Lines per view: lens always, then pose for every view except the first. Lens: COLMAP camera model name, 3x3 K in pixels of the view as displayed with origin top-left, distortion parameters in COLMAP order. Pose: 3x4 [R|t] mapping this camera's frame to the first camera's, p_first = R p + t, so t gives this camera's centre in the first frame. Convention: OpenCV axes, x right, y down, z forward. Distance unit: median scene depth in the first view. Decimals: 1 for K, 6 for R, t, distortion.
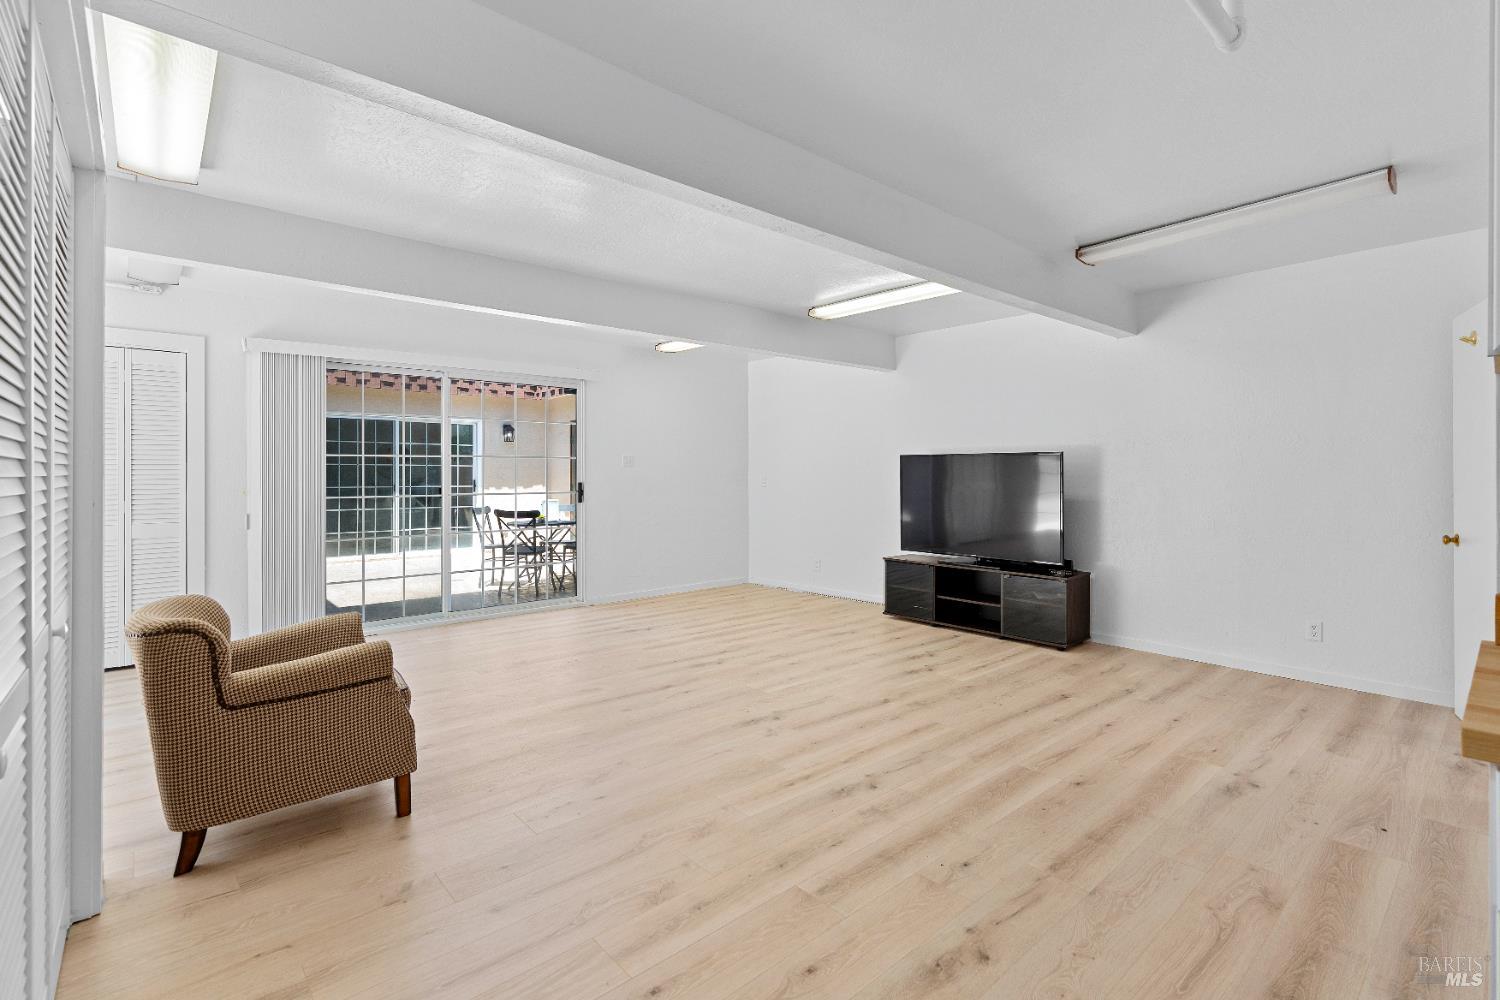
lens RADIAL K [[685.7, 0, 761.7], [0, 685.7, 472.9], [0, 0, 1]] dist [-0.003944, -0.000108]
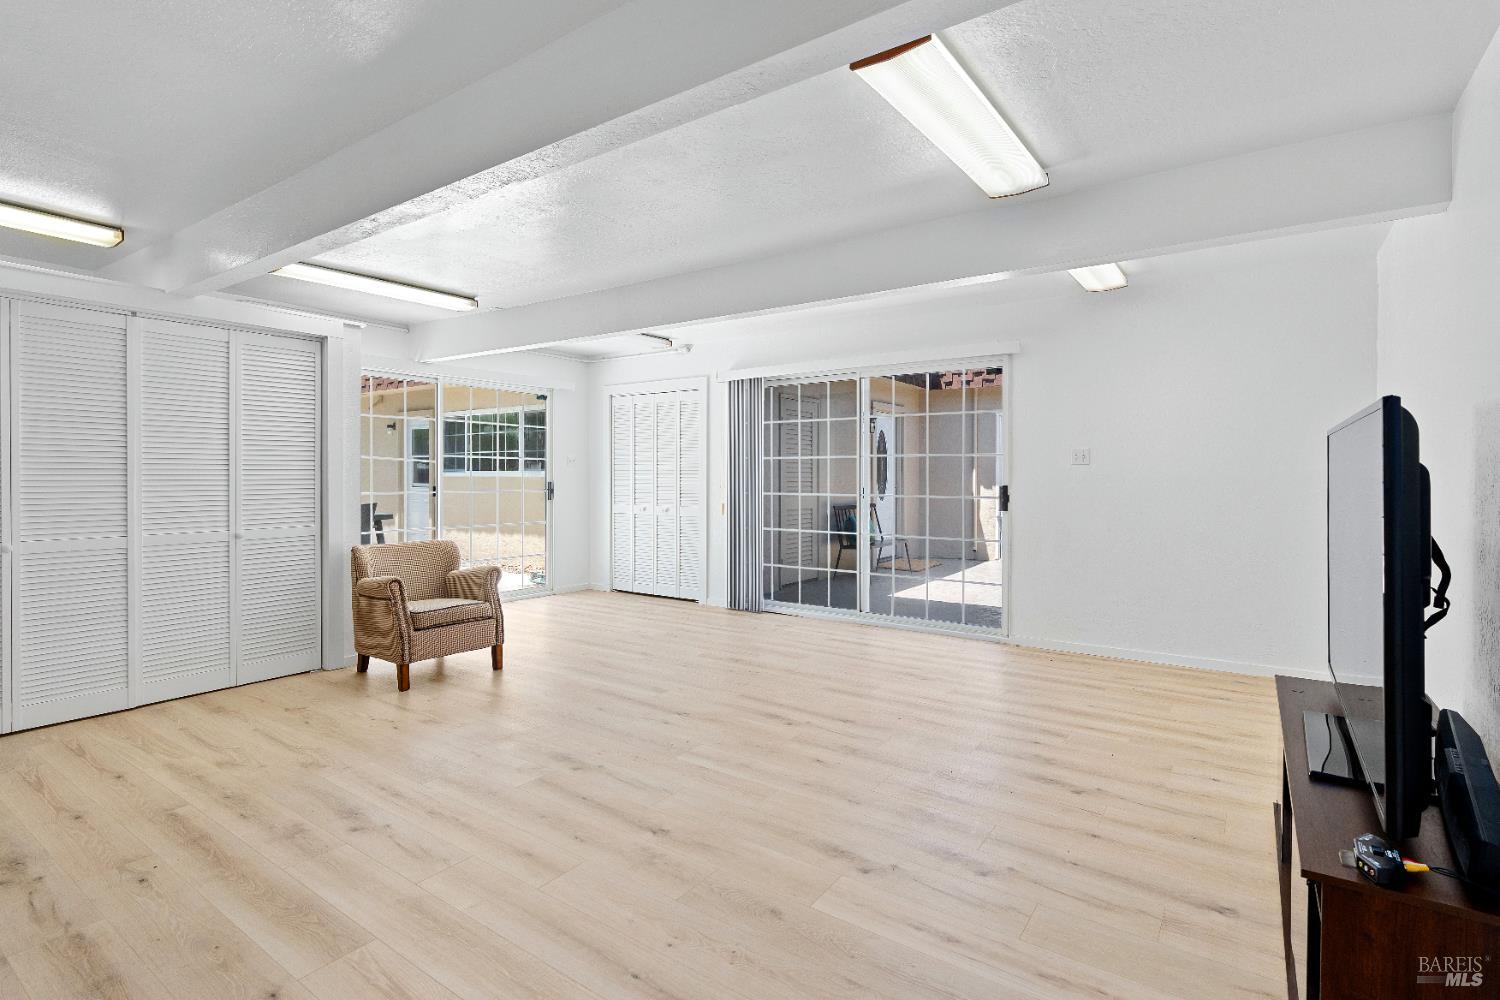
lens RADIAL K [[735.1, 0, 744.2], [0, 735.1, 488.9], [0, 0, 1]] dist [-0.000244, 0.000237]
pose [[0.223673, 0.022768, -0.974398, 1.070337], [-0.001398, 0.999734, 0.023039, -0.002376], [0.974663, -0.003791, 0.223646, 1.152737]]
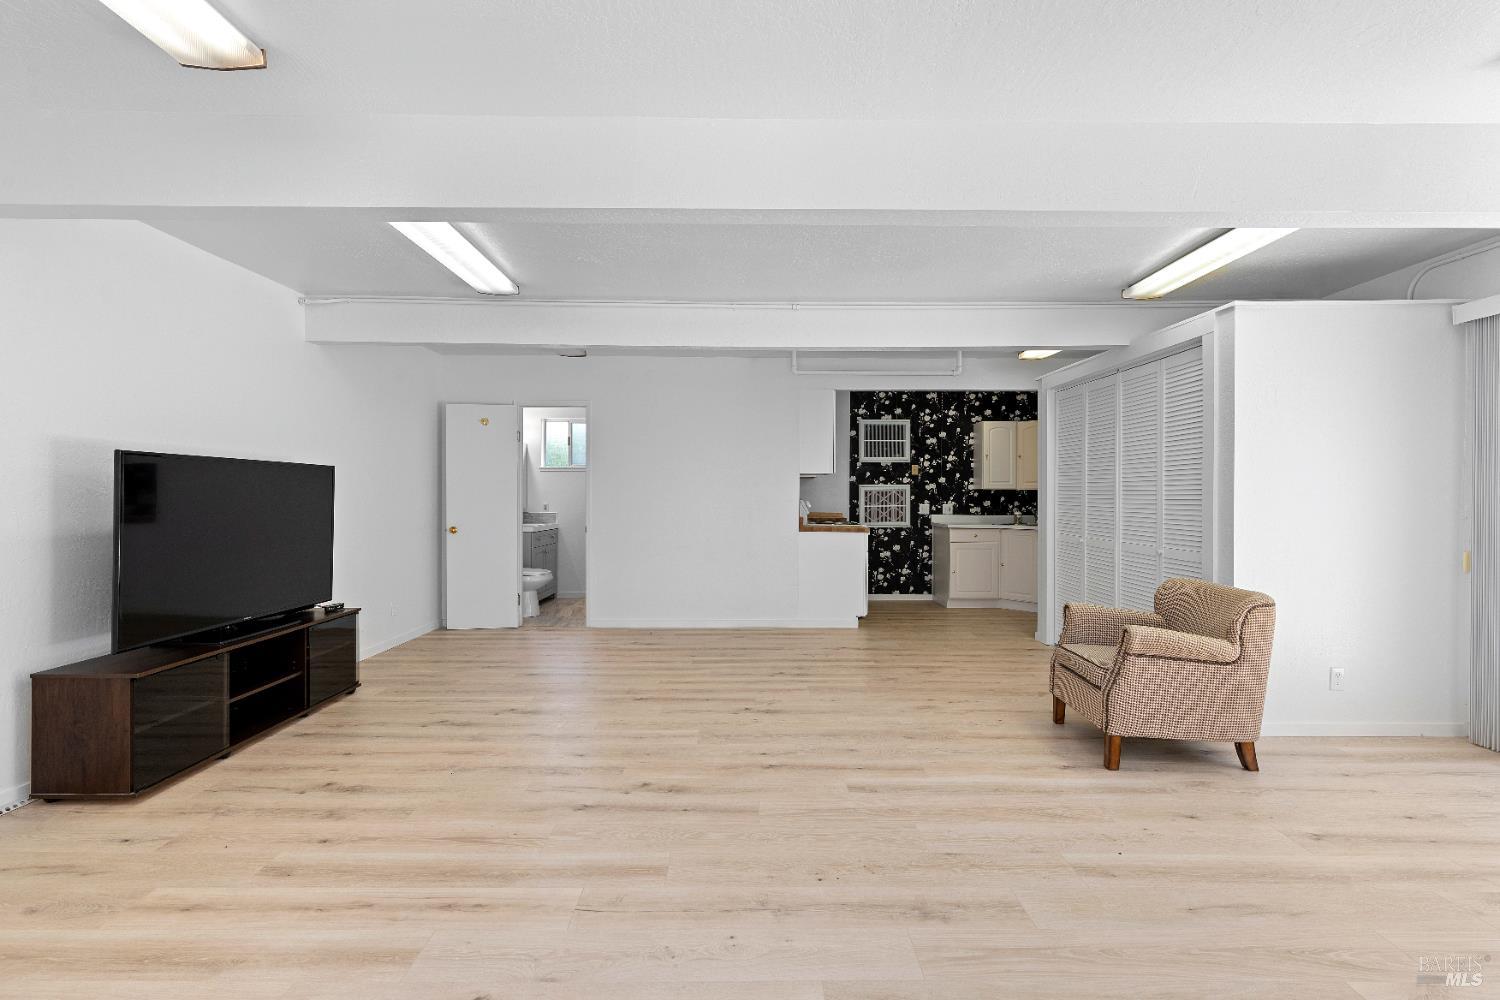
lens RADIAL K [[685.7, 0, 751.4], [0, 685.7, 497.9], [0, 0, 1]] dist [-0.003944, -0.000108]
pose [[-0.744502, -0.004635, 0.667604, -0.844332], [-0.004526, 0.999988, 0.001895, 0.010805], [-0.667605, -0.001611, -0.744514, 2.114195]]
